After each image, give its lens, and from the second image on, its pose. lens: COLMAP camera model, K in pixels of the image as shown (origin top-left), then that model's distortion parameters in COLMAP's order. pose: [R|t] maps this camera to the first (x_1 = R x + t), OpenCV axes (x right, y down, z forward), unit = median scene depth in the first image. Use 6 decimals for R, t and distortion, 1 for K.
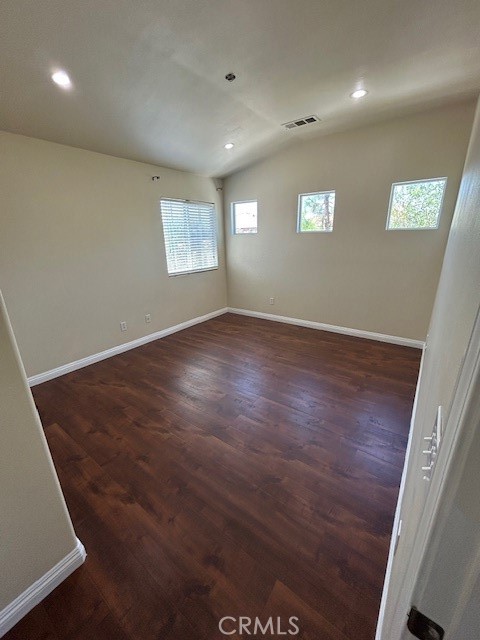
lens RADIAL K [[259.1, 0, 238.4], [0, 259.1, 320.1], [0, 0, 1]] dist [0.000042, 0.000527]
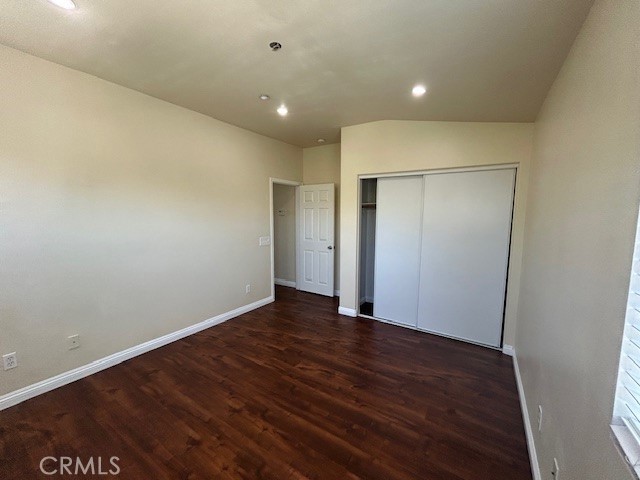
lens RADIAL K [[259.1, 0, 321.2], [0, 259.1, 239.0], [0, 0, 1]] dist [0.000042, 0.000527]
pose [[-0.996993, 0.024743, -0.073430, -0.078002], [-0.006591, 0.917135, 0.398522, -0.507858], [0.077206, 0.397808, -0.914215, 1.543366]]
